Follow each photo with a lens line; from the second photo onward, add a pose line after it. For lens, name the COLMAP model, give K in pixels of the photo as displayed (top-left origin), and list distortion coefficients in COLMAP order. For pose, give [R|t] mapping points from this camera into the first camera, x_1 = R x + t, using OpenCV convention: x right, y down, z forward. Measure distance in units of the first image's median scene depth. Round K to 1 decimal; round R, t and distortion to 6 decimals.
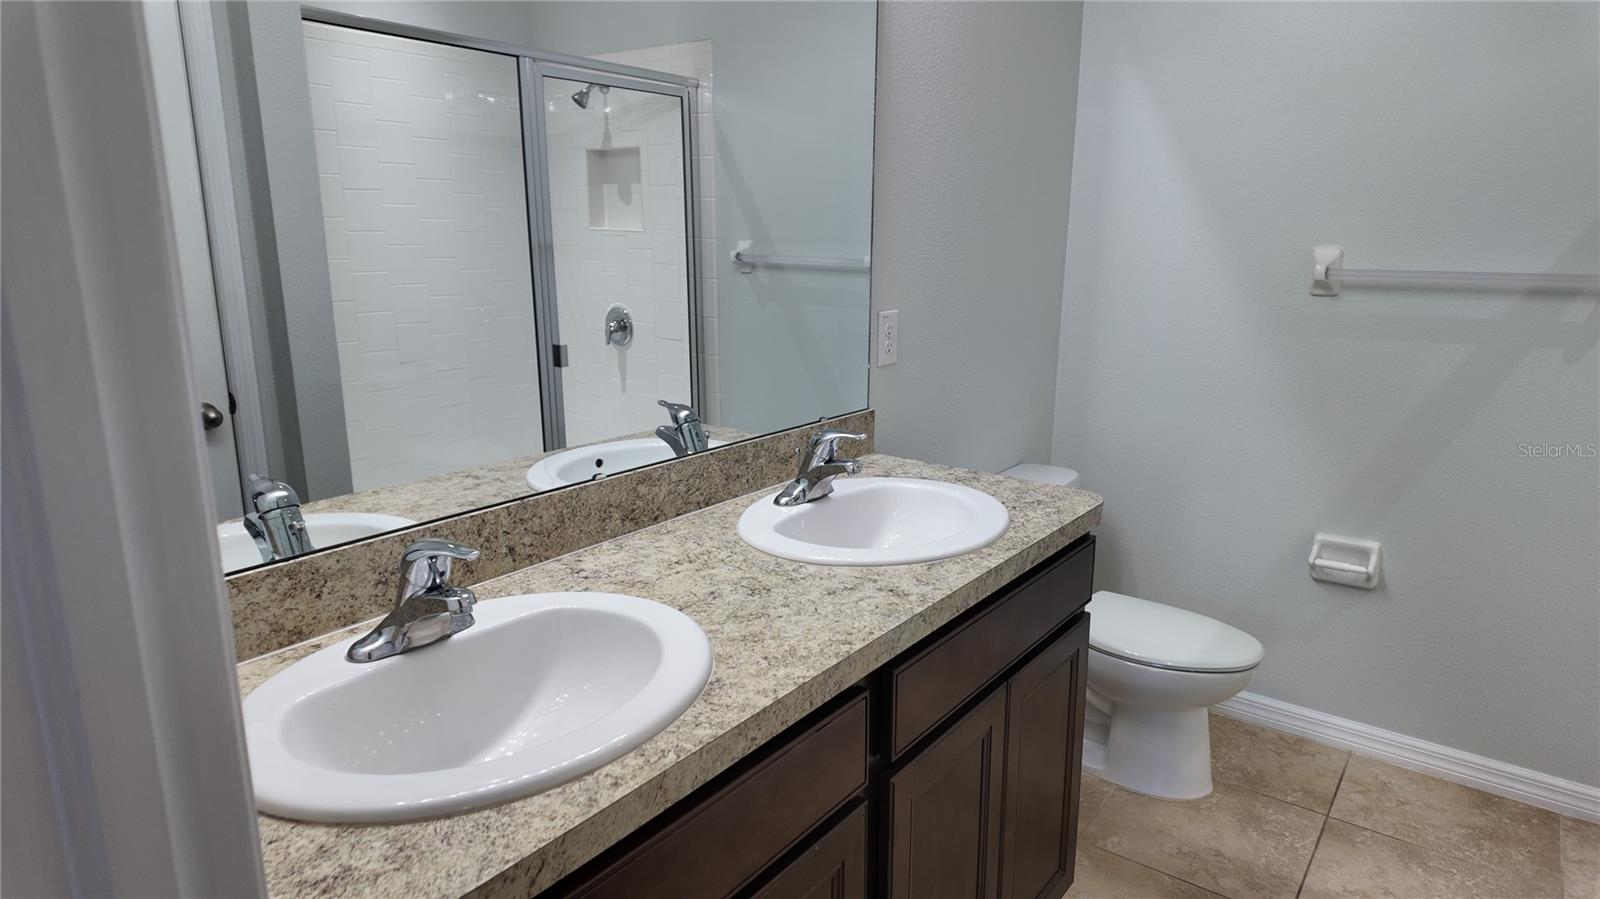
lens RADIAL K [[911.3, 0, 807.8], [0, 911.3, 443.5], [0, 0, 1]] dist [0.105911, -0.102890]
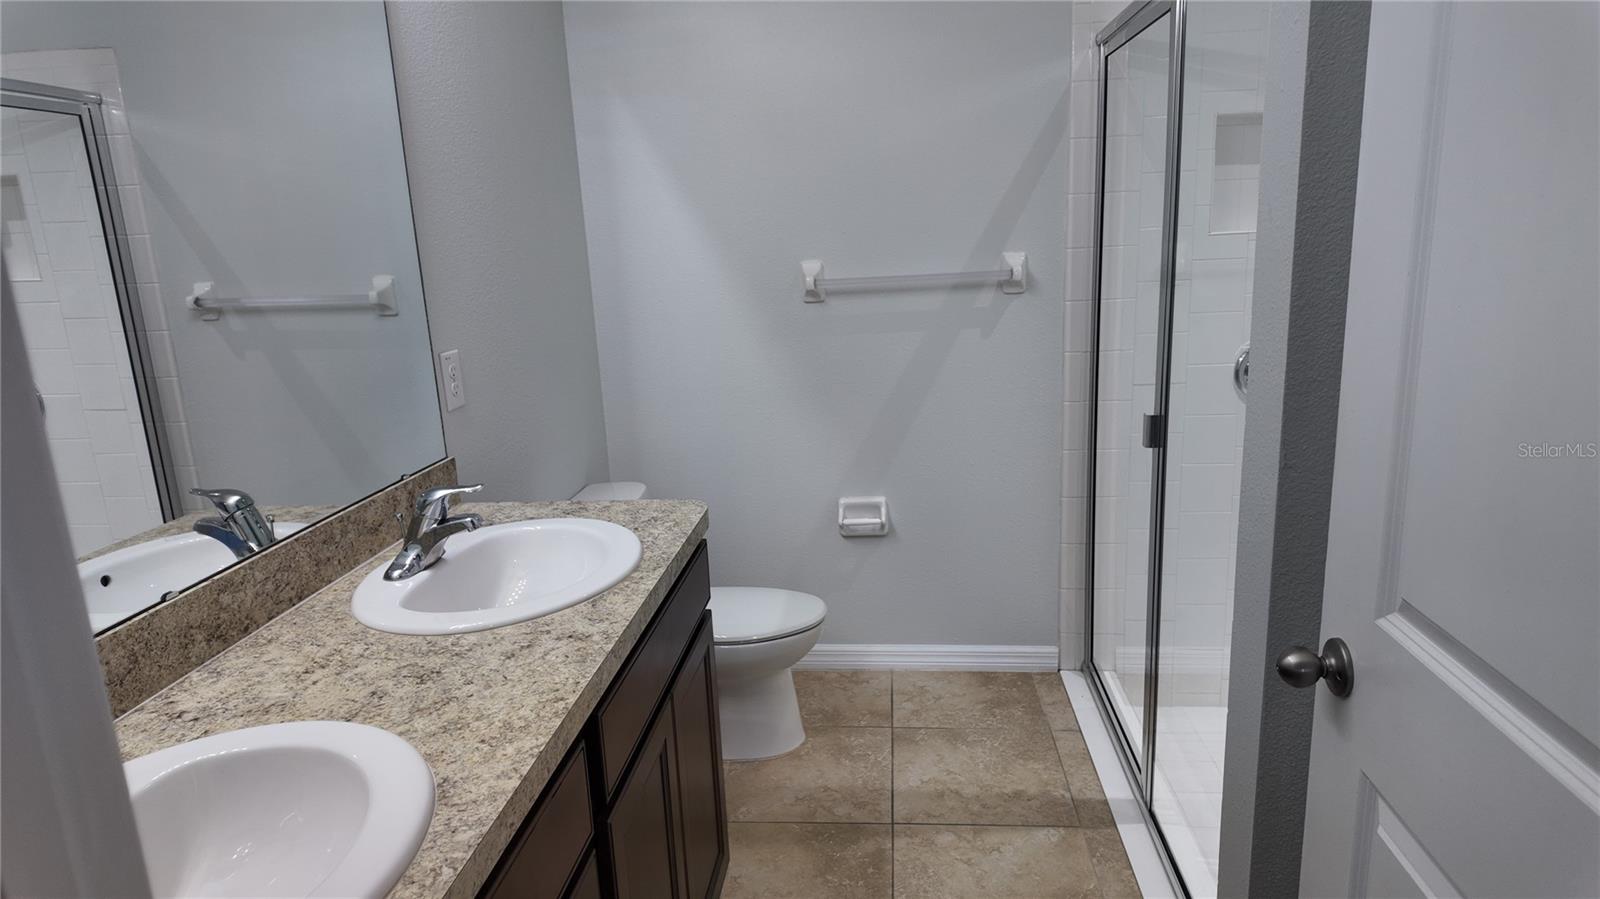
lens RADIAL K [[923.6, 0, 776.6], [0, 923.6, 439.6], [0, 0, 1]] dist [0.081773, -0.091272]
pose [[0.857935, -0.154661, 0.489926, -0.131463], [0.164520, 0.986101, 0.023195, -0.027036], [-0.486704, 0.060703, 0.871455, 0.000060]]
